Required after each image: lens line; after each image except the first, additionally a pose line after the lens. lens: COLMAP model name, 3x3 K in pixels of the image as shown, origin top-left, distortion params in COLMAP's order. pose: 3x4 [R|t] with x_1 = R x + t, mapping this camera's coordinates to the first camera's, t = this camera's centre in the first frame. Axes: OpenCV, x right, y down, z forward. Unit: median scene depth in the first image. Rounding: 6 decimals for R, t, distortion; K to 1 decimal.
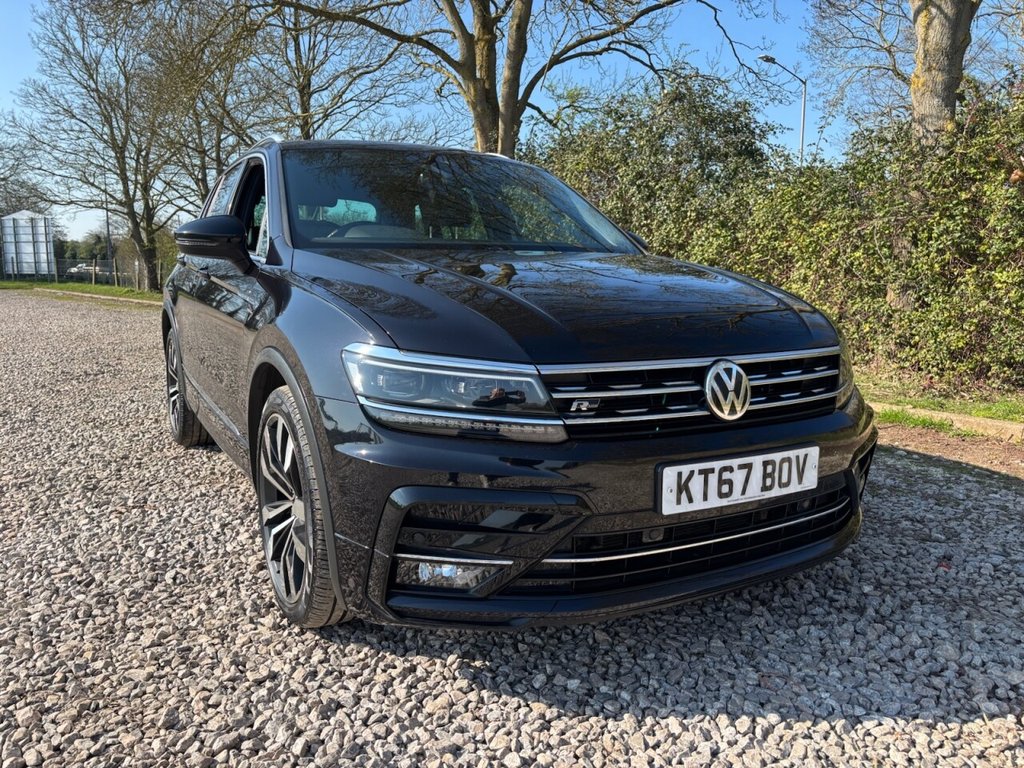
lens RADIAL K [[760.1, 0, 521.0], [0, 760.1, 383.8], [0, 0, 1]] dist [0.063881, -0.067770]
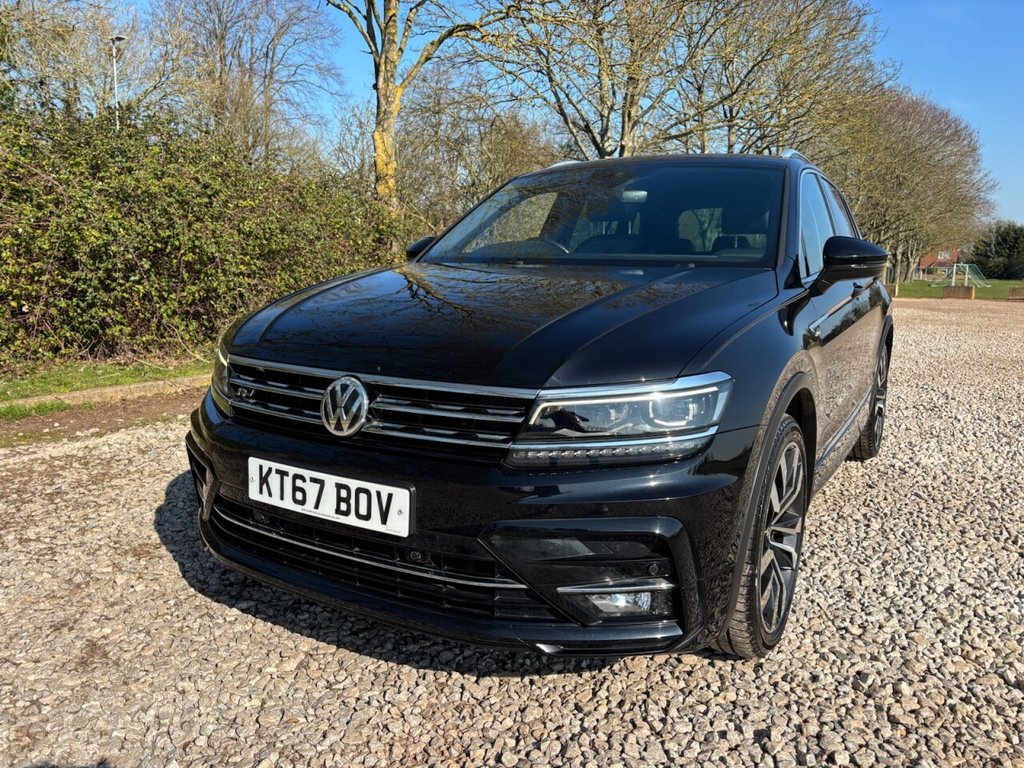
lens RADIAL K [[758.6, 0, 525.7], [0, 758.6, 385.8], [0, 0, 1]] dist [0.066477, -0.071144]
pose [[0.508635, 0.134751, -0.850372, 1.113216], [-0.145456, 0.986929, 0.069388, -0.109346], [0.848606, 0.088399, 0.521587, 0.614977]]
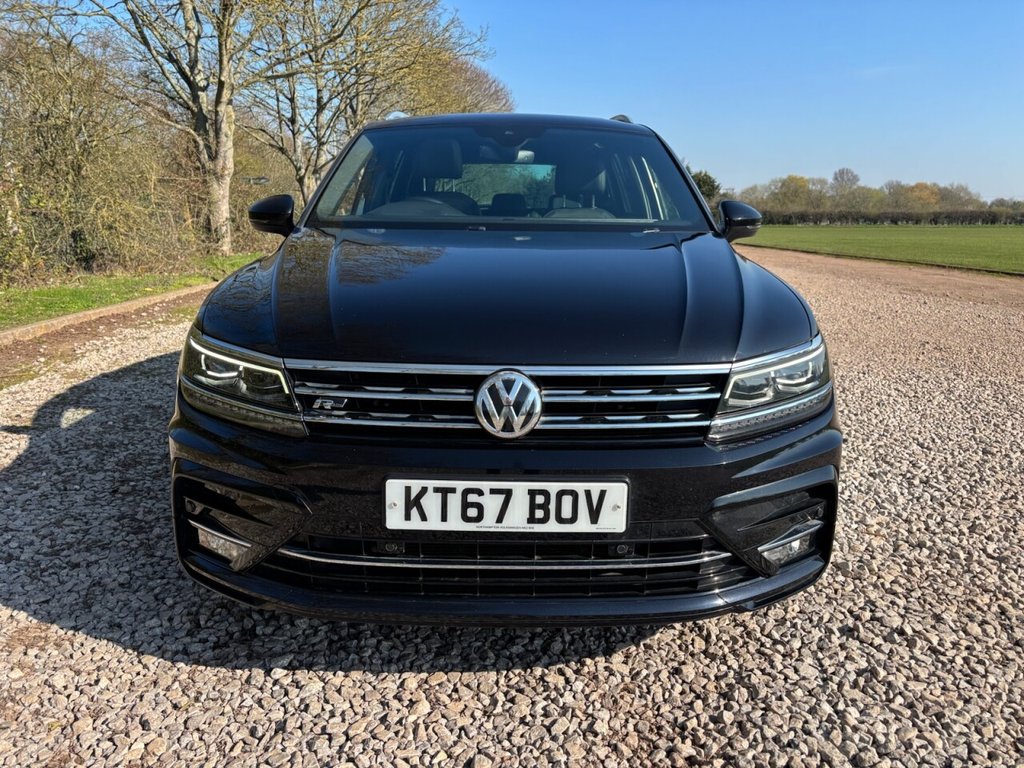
lens RADIAL K [[758.6, 0, 525.7], [0, 758.6, 385.8], [0, 0, 1]] dist [0.066477, -0.071144]
pose [[0.875476, 0.103651, -0.472014, 0.634956], [-0.077410, 0.994194, 0.074742, -0.072564], [0.477021, -0.028896, 0.878417, 0.212934]]
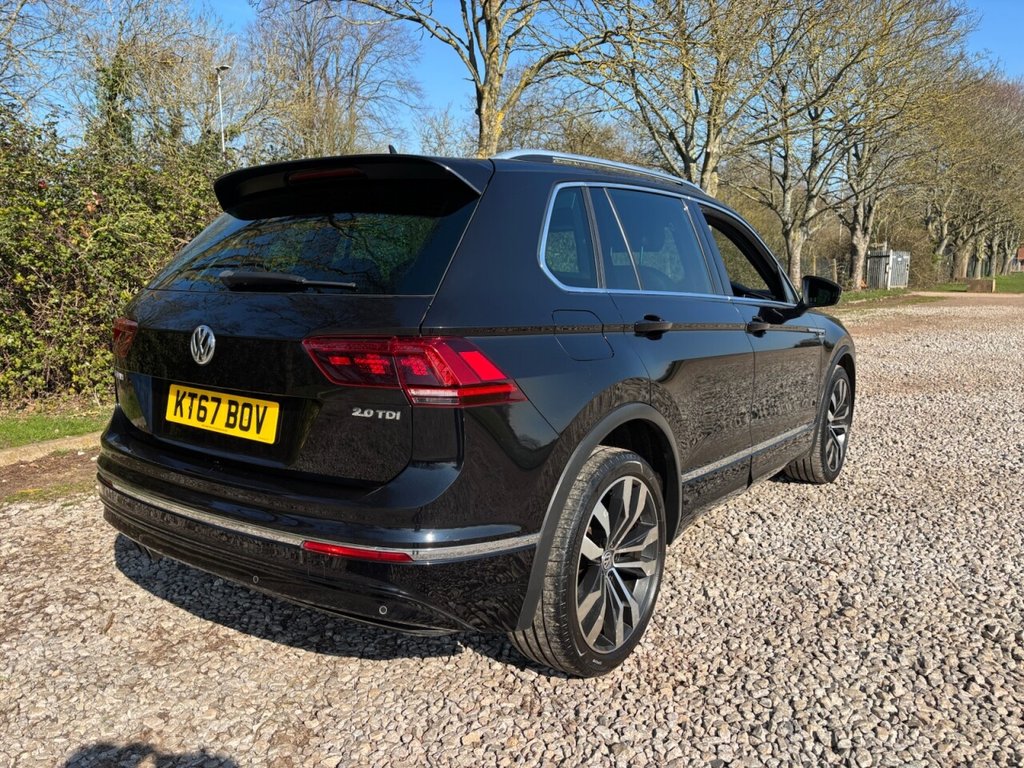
lens RADIAL K [[758.6, 0, 525.7], [0, 758.6, 385.8], [0, 0, 1]] dist [0.066477, -0.071144]
pose [[0.425258, 0.127022, -0.896114, 1.304494], [-0.129373, 0.988467, 0.078717, -0.129447], [0.895778, 0.082458, 0.436787, 0.257192]]
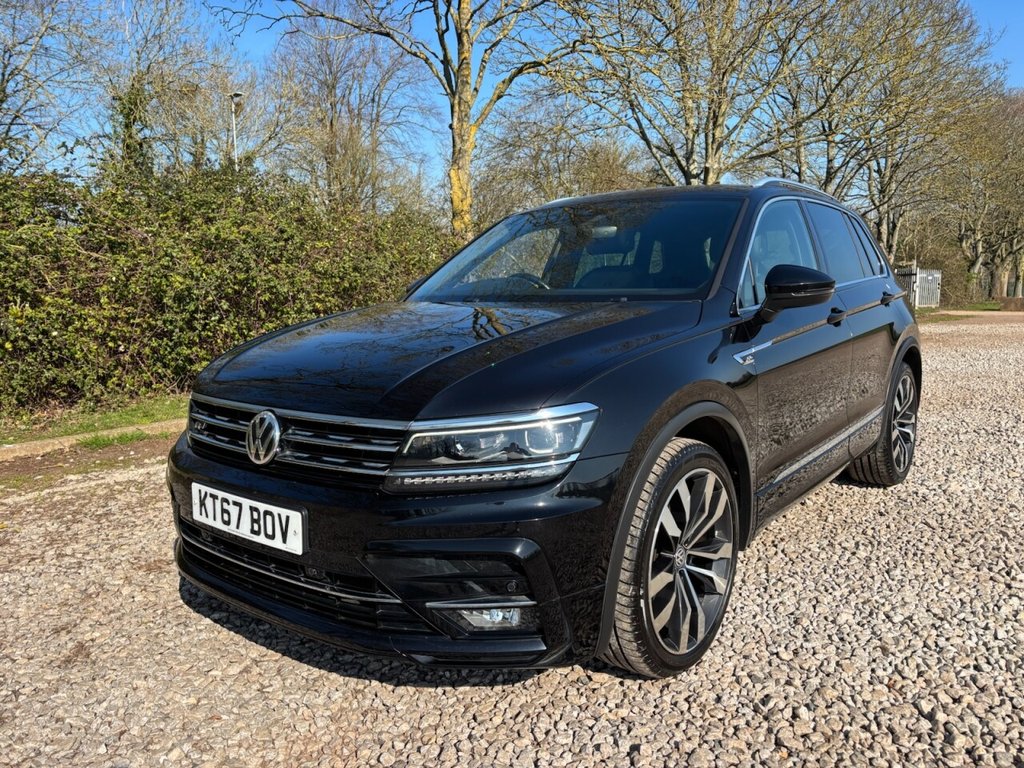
lens RADIAL K [[757.7, 0, 524.5], [0, 757.7, 395.0], [0, 0, 1]] dist [0.063427, -0.066163]
pose [[0.387962, 0.109984, -0.915090, 1.296656], [-0.123589, 0.990096, 0.066602, -0.157941], [0.913352, 0.087256, 0.397712, 0.813613]]
